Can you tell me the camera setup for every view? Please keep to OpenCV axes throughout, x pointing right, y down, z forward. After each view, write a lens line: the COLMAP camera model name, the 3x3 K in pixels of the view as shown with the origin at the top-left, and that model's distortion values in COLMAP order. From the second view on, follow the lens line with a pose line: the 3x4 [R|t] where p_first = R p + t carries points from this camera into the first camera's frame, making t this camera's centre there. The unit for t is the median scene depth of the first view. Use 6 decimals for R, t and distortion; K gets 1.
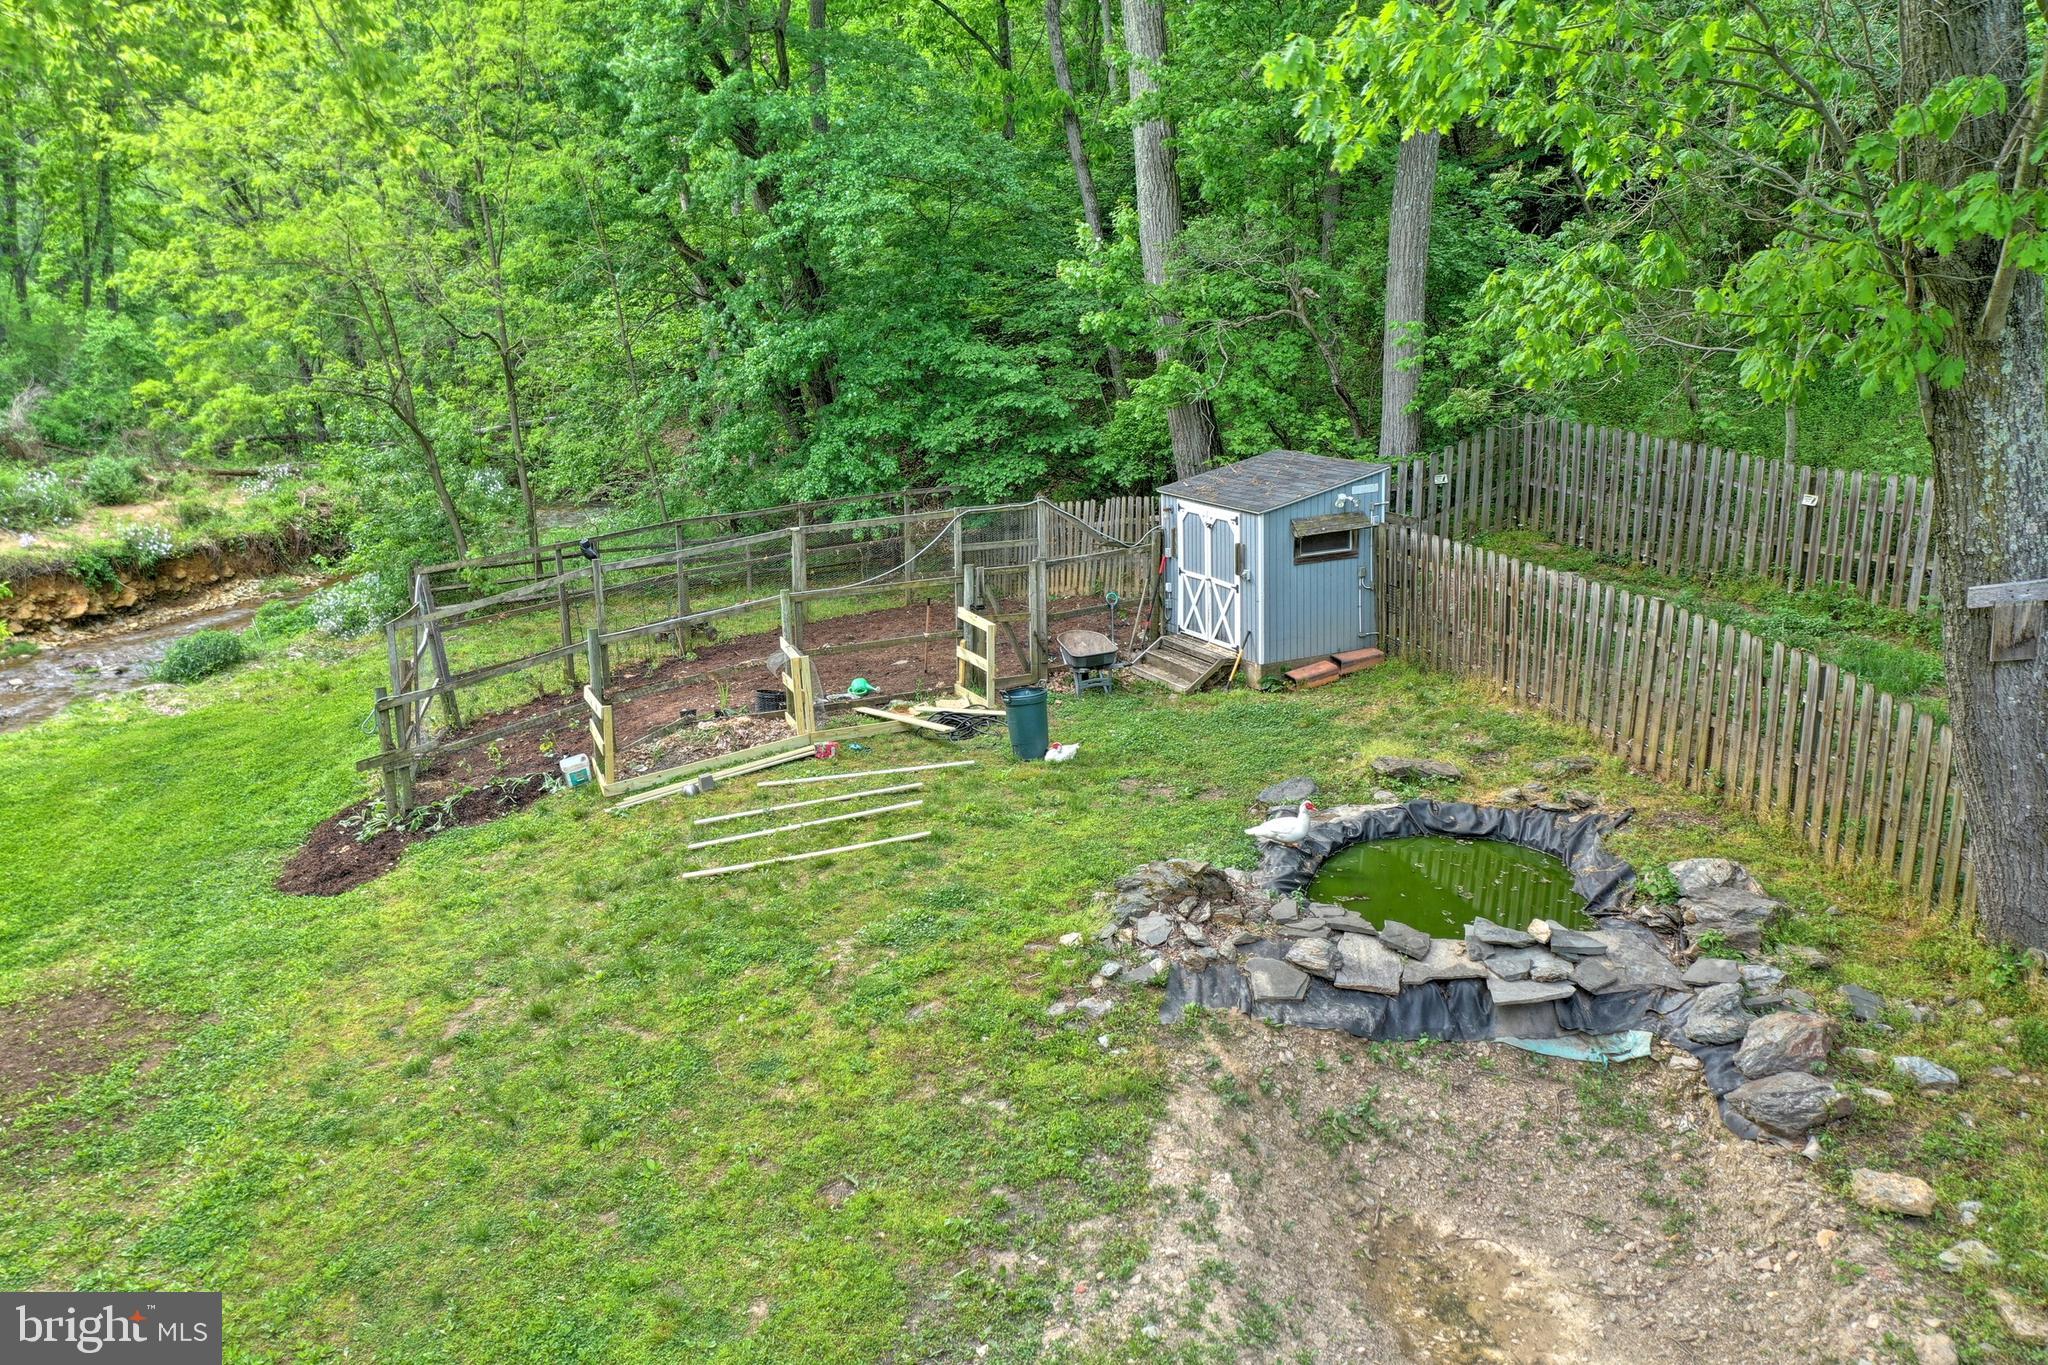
lens RADIAL K [[1632.4, 0, 1030.1], [0, 1632.4, 682.6], [0, 0, 1]] dist [0.009755, -0.007166]
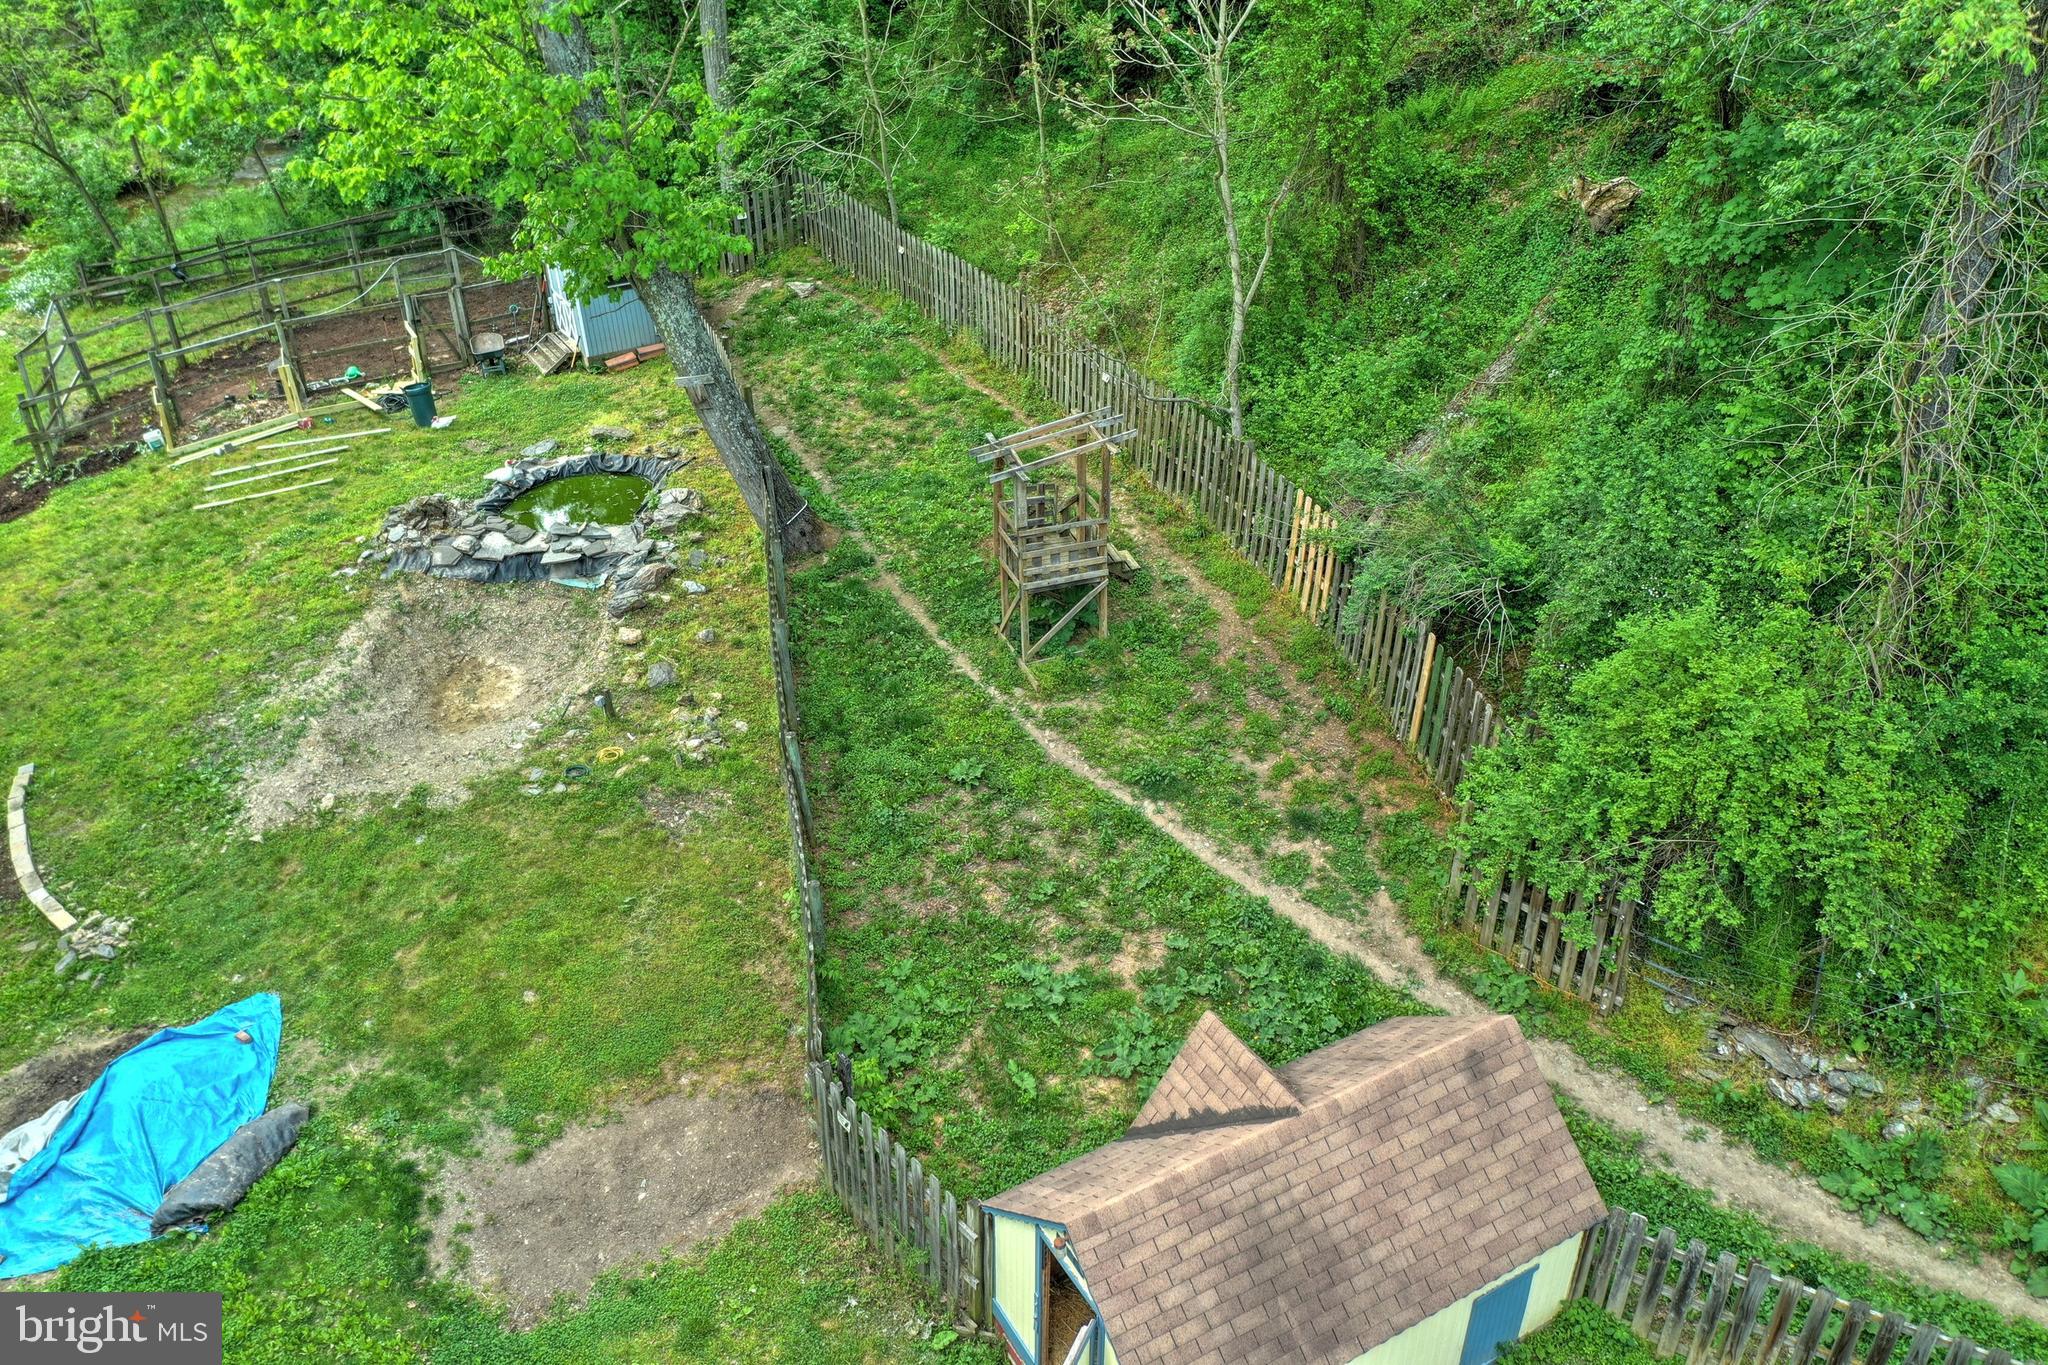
lens RADIAL K [[1632.4, 0, 1020.8], [0, 1632.4, 687.3], [0, 0, 1]] dist [0.009755, -0.007166]
pose [[0.997375, -0.042831, 0.058386, 0.589051], [0.025253, 0.961428, 0.273894, -0.164809], [-0.067865, -0.271700, 0.959986, -0.862634]]
